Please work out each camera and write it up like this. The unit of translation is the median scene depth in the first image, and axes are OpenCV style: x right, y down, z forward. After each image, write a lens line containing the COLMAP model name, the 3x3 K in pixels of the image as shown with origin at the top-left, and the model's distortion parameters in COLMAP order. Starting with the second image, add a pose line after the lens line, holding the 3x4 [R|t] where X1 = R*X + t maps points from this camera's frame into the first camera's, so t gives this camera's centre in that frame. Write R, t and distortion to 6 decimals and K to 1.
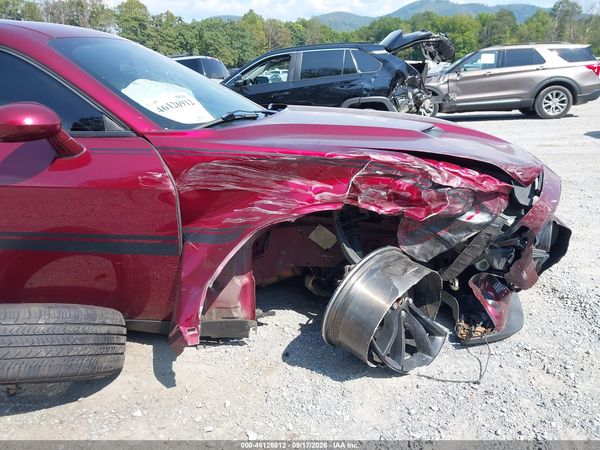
lens RADIAL K [[475.1, 0, 286.9], [0, 475.1, 235.9], [0, 0, 1]] dist [-0.008588, -0.005456]
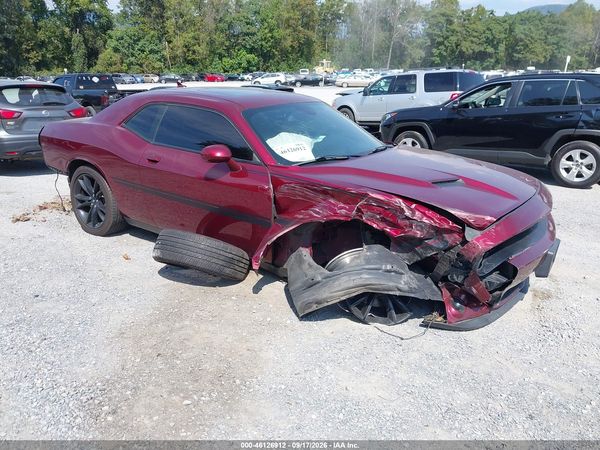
lens RADIAL K [[490.7, 0, 286.5], [0, 490.7, 223.6], [0, 0, 1]] dist [0.004479, -0.002206]
pose [[0.831702, 0.190918, -0.521365, 0.151275], [-0.199836, 0.979024, 0.039720, -0.012322], [0.518012, 0.071152, 0.852409, -0.118165]]
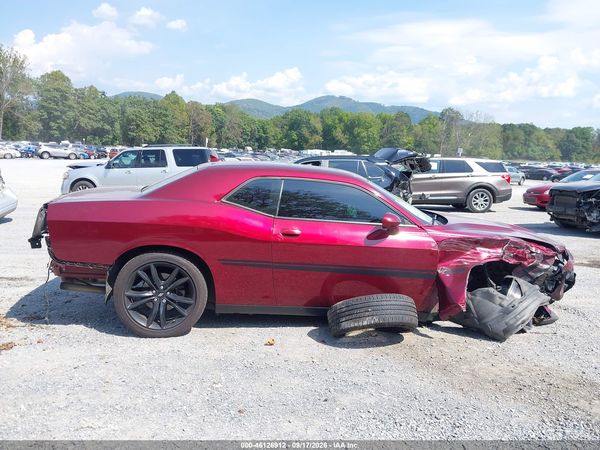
lens RADIAL K [[490.5, 0, 279.6], [0, 490.5, 225.8], [0, 0, 1]] dist [0.013862, -0.060858]
pose [[0.980716, 0.041897, 0.190897, -0.250259], [-0.006895, 0.983561, -0.180446, 0.038870], [-0.195319, 0.175650, 0.964882, -0.206850]]
